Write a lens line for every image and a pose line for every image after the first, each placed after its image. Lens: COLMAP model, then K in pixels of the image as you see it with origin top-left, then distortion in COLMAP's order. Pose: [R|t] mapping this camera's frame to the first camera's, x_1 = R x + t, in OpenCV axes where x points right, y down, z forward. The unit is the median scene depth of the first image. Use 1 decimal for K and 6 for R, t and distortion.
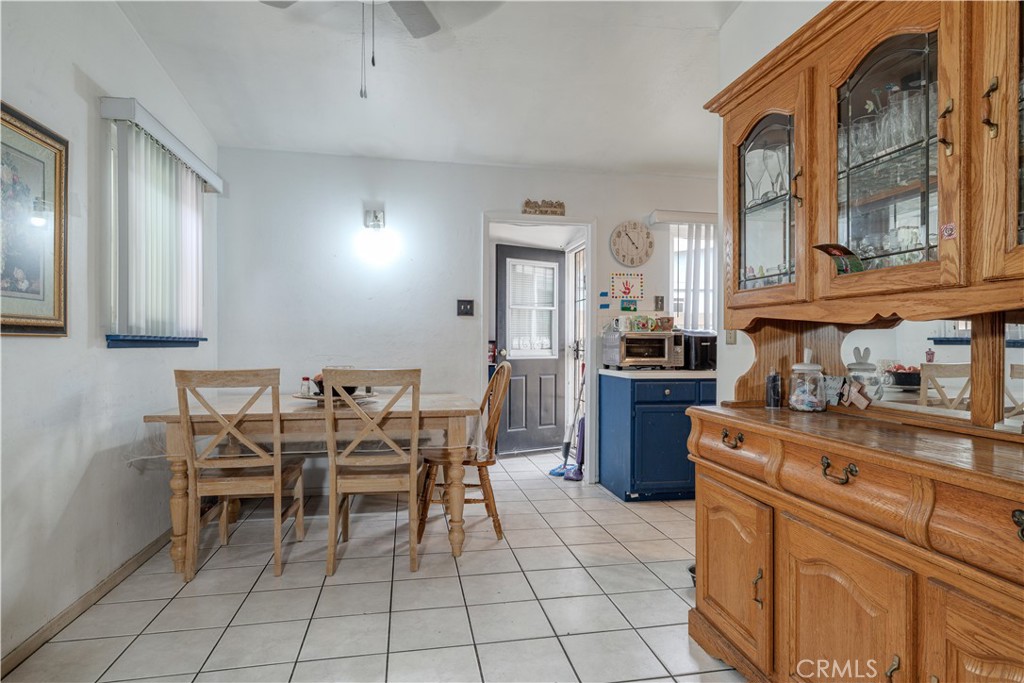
lens RADIAL K [[539.6, 0, 508.7], [0, 539.6, 343.9], [0, 0, 1]] dist [-0.004664, -0.000724]
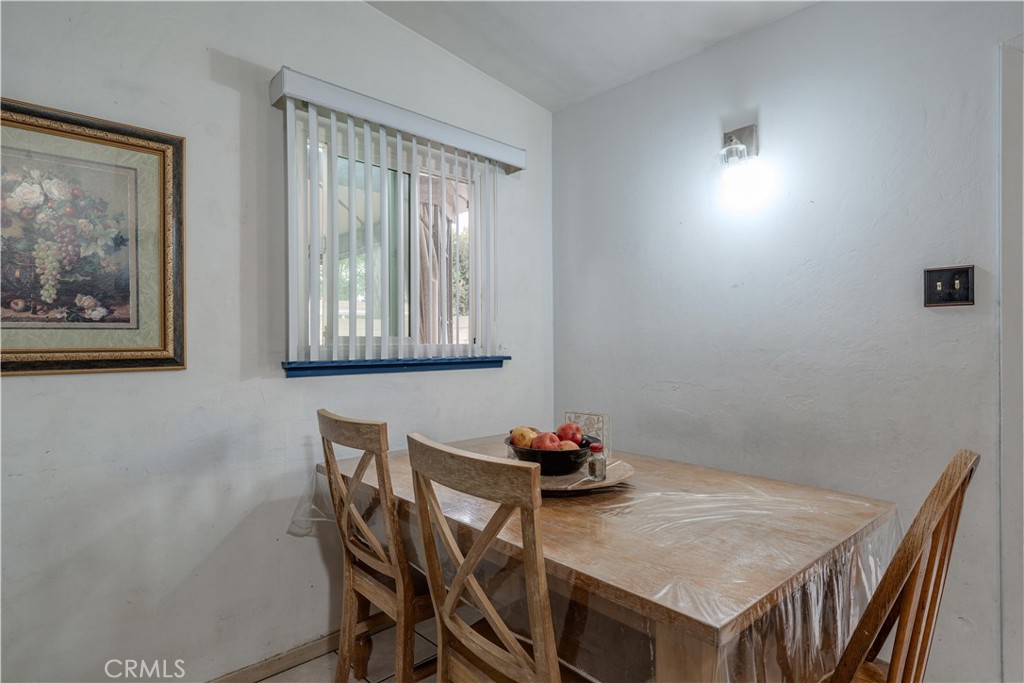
lens RADIAL K [[539.6, 0, 512.7], [0, 539.6, 341.9], [0, 0, 1]] dist [-0.004664, -0.000724]
pose [[0.545332, -0.008704, -0.838175, 0.087852], [0.007525, 0.999957, -0.005488, -0.023514], [0.838186, -0.003315, 0.545374, 0.481440]]
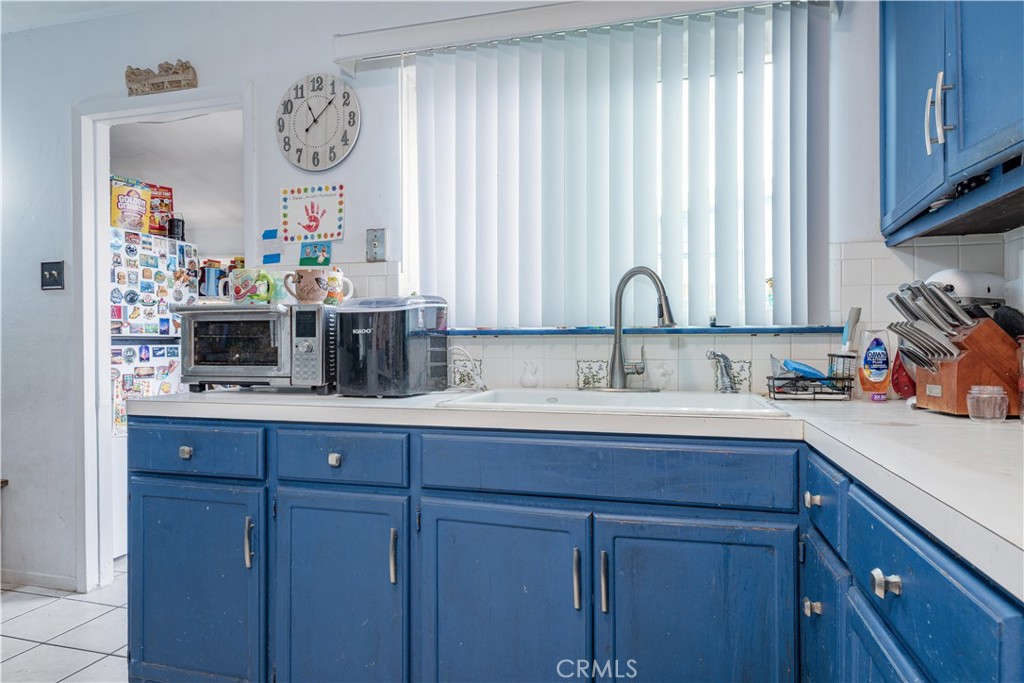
lens RADIAL K [[601.5, 0, 512.8], [0, 601.5, 342.8], [0, 0, 1]] dist [0.003449, 0.000082]
pose [[0.900895, -0.005837, -0.433999, 0.646942], [0.005756, 0.999982, -0.001501, 0.009532], [0.434000, -0.001146, 0.900912, 0.634001]]
